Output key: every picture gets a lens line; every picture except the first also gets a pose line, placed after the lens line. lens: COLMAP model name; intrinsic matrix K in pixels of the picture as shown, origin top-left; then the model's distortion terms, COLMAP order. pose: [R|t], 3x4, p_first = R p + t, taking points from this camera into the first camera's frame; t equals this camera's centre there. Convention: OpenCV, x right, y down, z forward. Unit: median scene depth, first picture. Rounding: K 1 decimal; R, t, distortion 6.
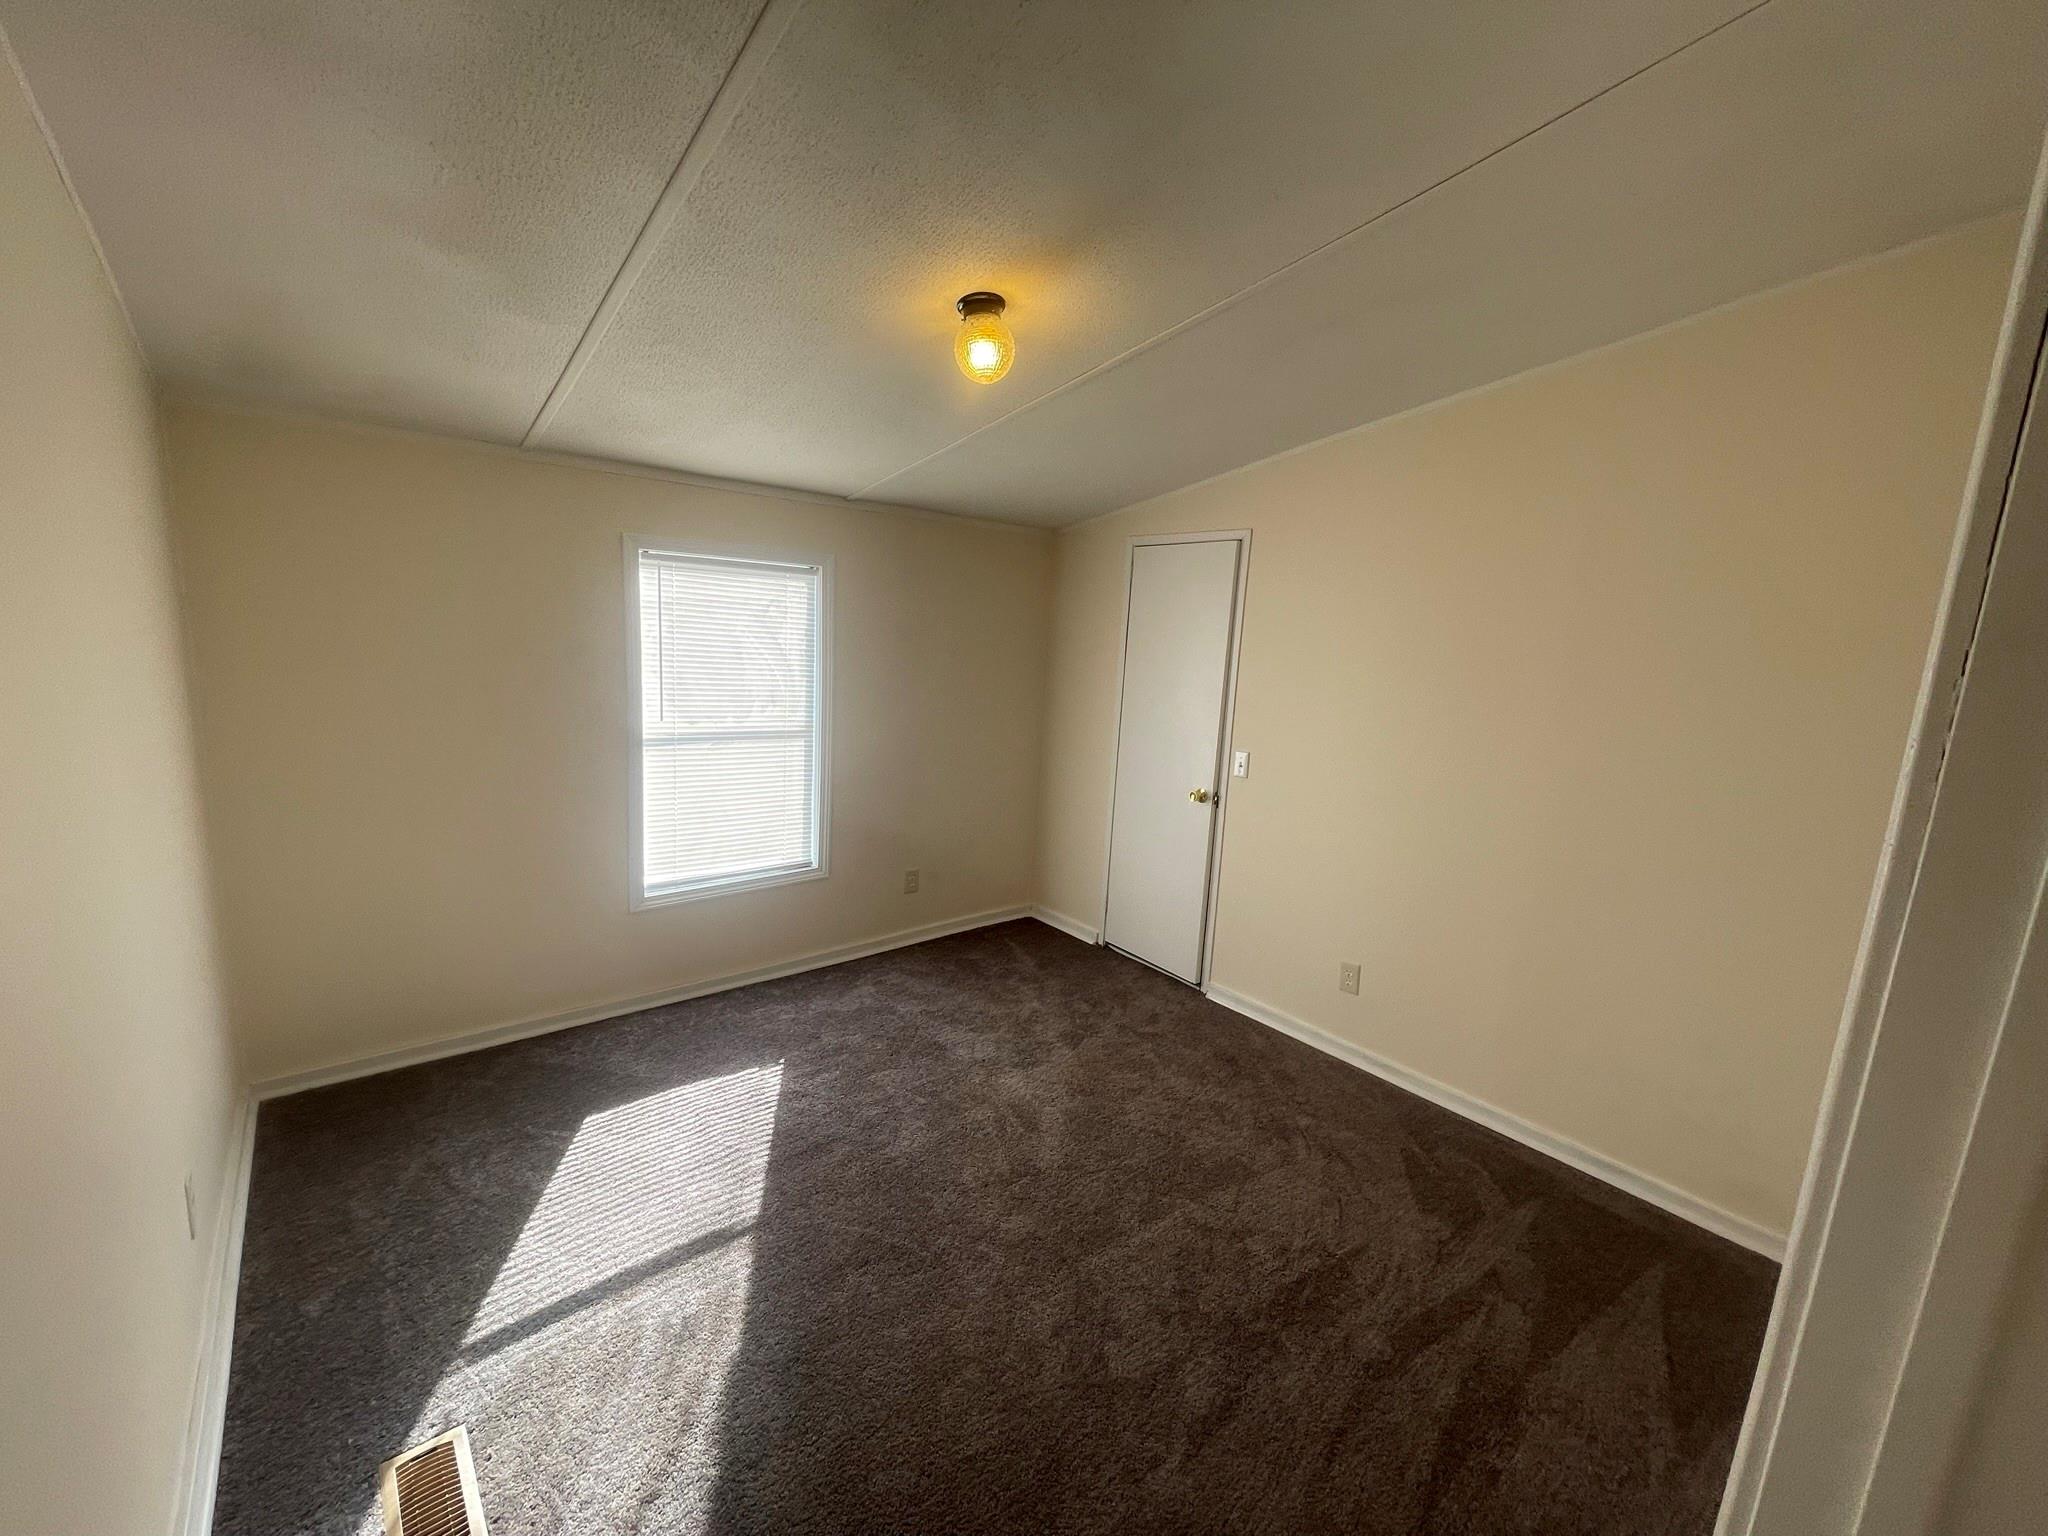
lens RADIAL K [[818.3, 0, 1024.0], [0, 818.3, 768.0], [0, 0, 1]] dist [0.001085, 0.000209]
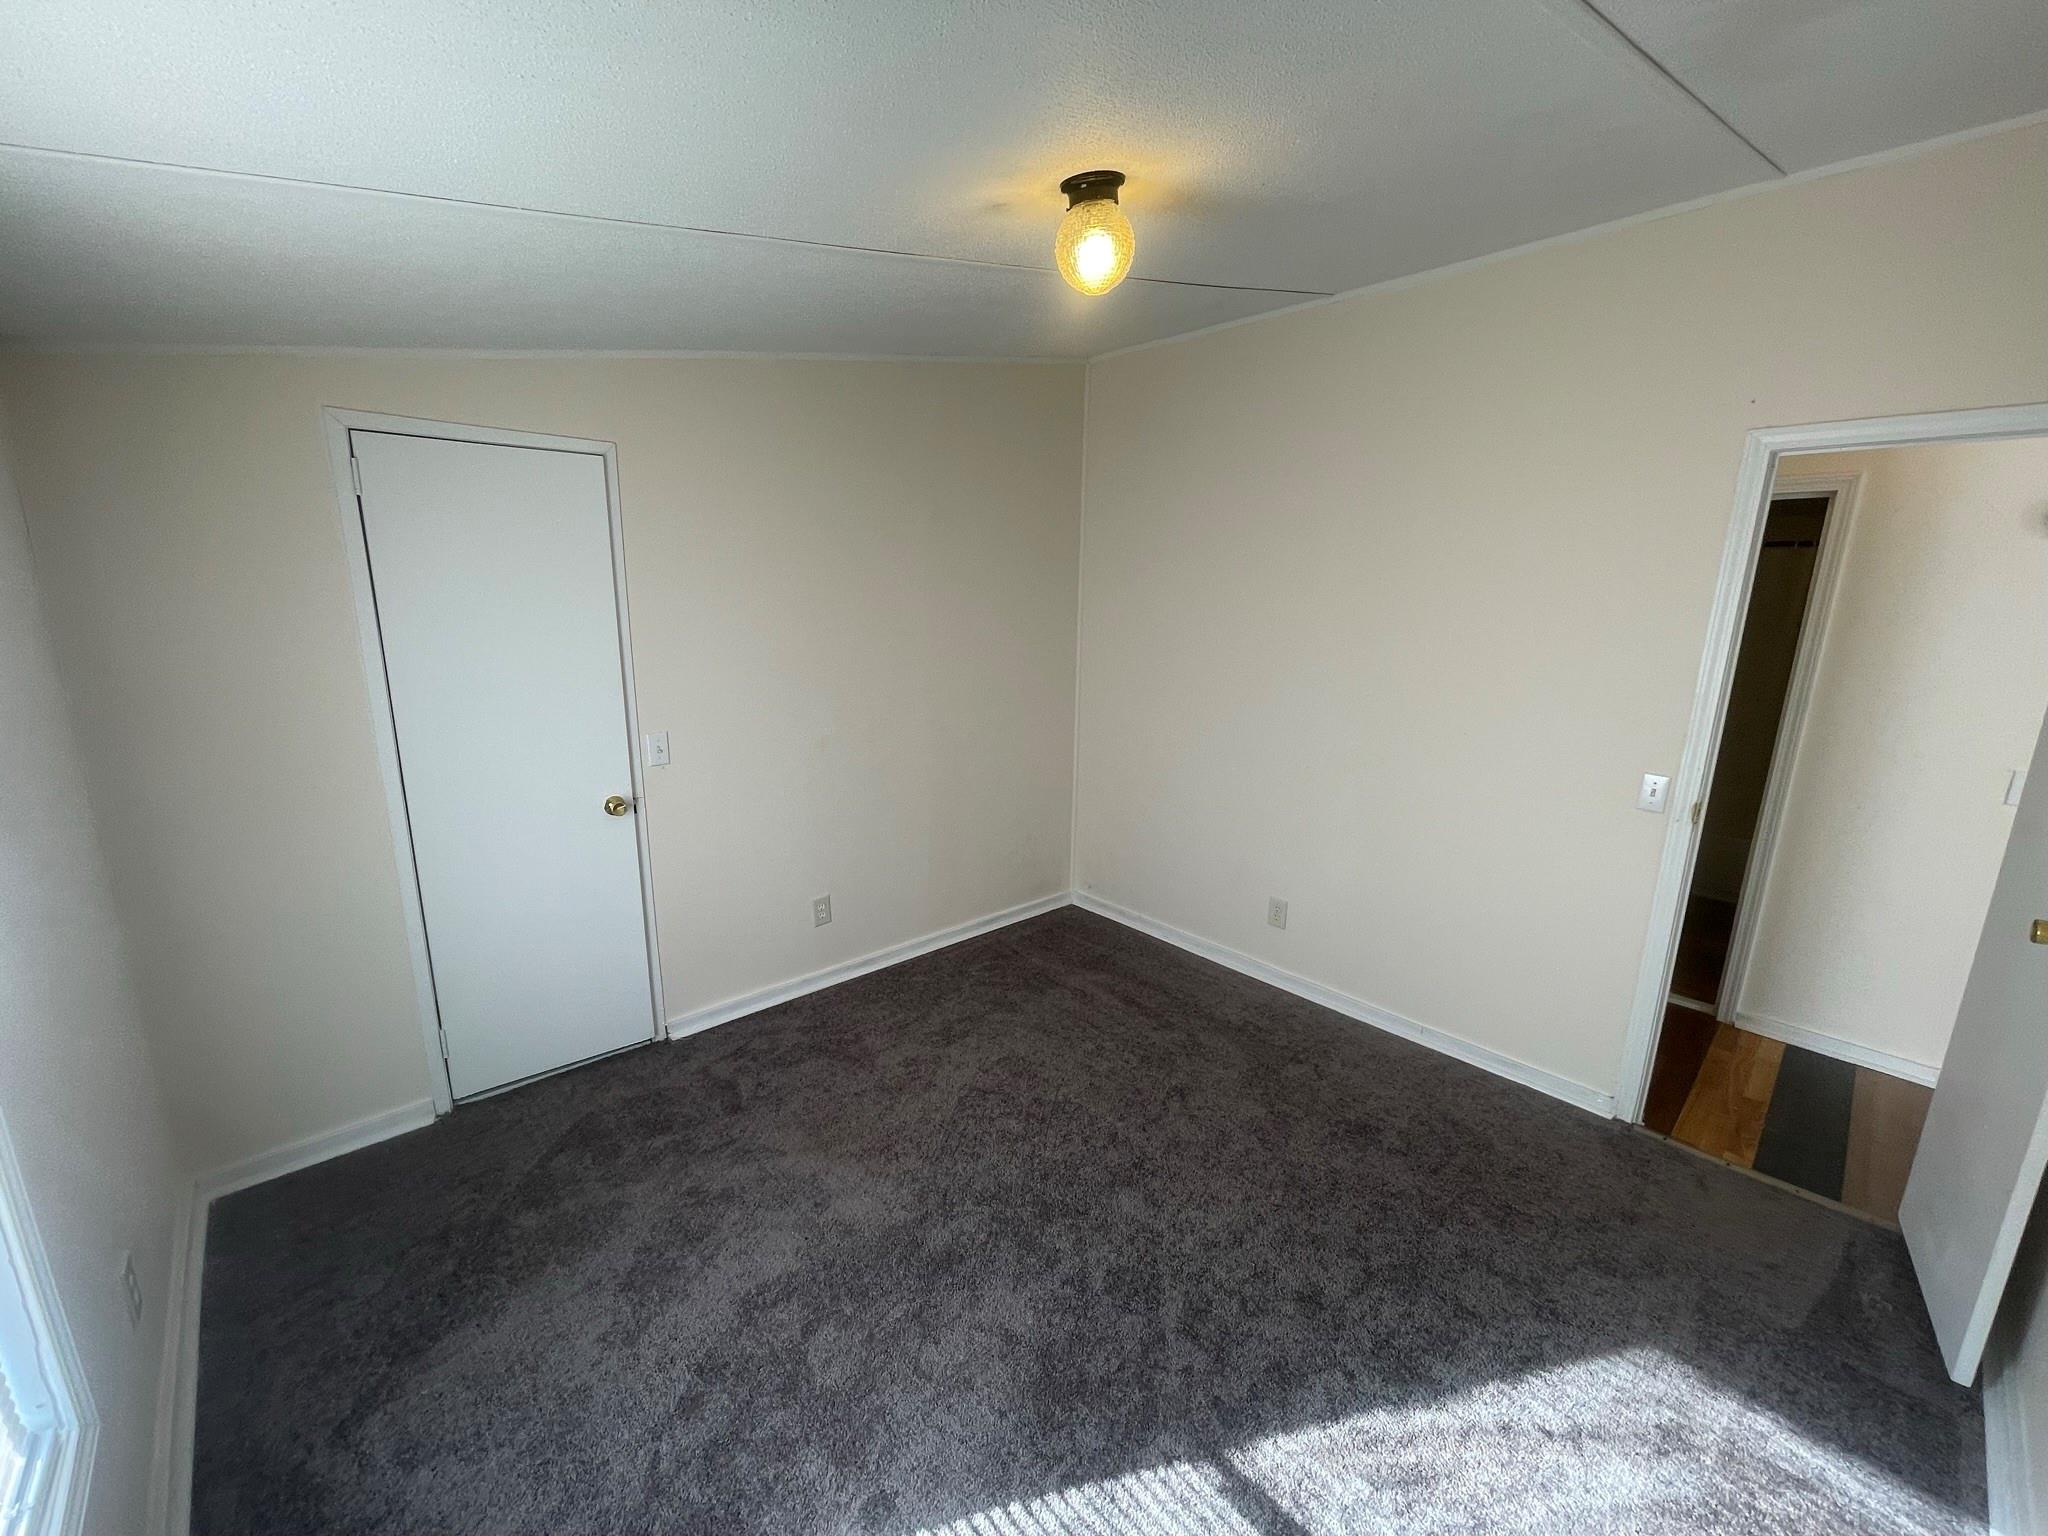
lens RADIAL K [[826.1, 0, 1019.8], [0, 826.1, 770.9], [0, 0, 1]] dist [0.001291, 0.000753]
pose [[-0.030698, -0.276382, 0.960558, -0.565546], [0.152626, 0.948444, 0.277774, -0.165250], [-0.987807, 0.155134, 0.013068, 0.697527]]
